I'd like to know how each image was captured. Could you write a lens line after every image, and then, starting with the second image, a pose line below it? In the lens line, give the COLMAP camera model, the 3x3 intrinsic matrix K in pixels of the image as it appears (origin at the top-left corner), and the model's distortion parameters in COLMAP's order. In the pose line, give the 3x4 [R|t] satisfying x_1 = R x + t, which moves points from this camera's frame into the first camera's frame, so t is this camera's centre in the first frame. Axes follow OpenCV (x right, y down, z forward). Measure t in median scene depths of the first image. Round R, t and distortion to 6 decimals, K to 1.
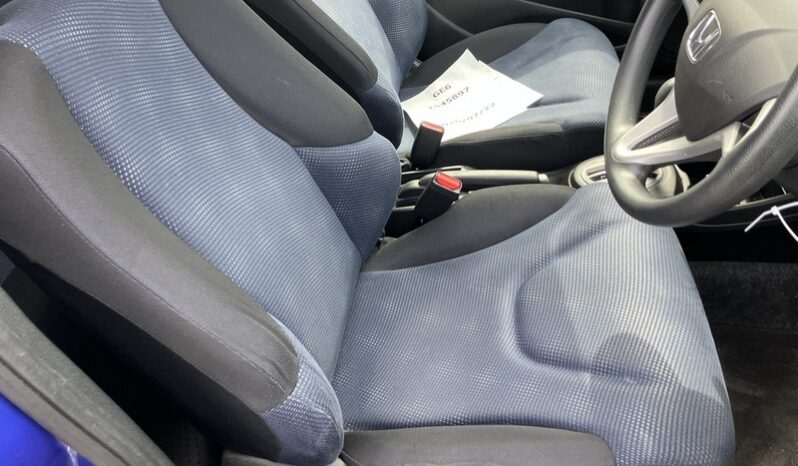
lens RADIAL K [[663.0, 0, 399.0], [0, 663.0, 233.0], [0, 0, 1]] dist [0.078197, -0.001259]
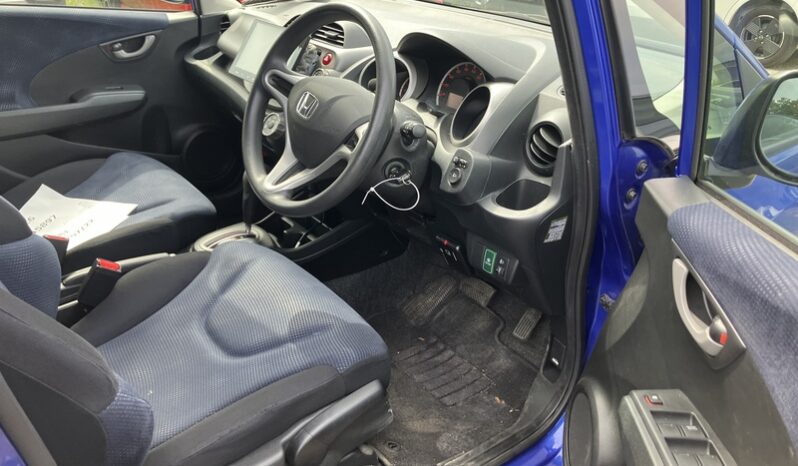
lens RADIAL K [[613.5, 0, 399.0], [0, 613.5, 233.0], [0, 0, 1]] dist [-0.006950, -0.003814]
pose [[0.711515, -0.175175, 0.680486, -0.236398], [0.323345, 0.941425, -0.095741, 0.113493], [-0.623855, 0.288152, 0.726480, -0.092910]]
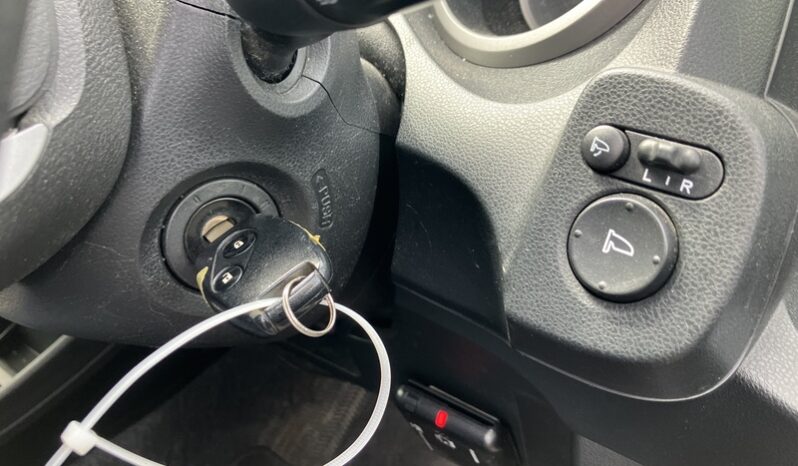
lens RADIAL K [[613.5, 0, 399.0], [0, 613.5, 233.0], [0, 0, 1]] dist [-0.006950, -0.003814]
pose [[0.461074, -0.333457, 0.822324, 0.197034], [0.452716, 0.885426, 0.105209, -0.030348], [-0.763190, 0.323770, 0.559208, 0.334530]]
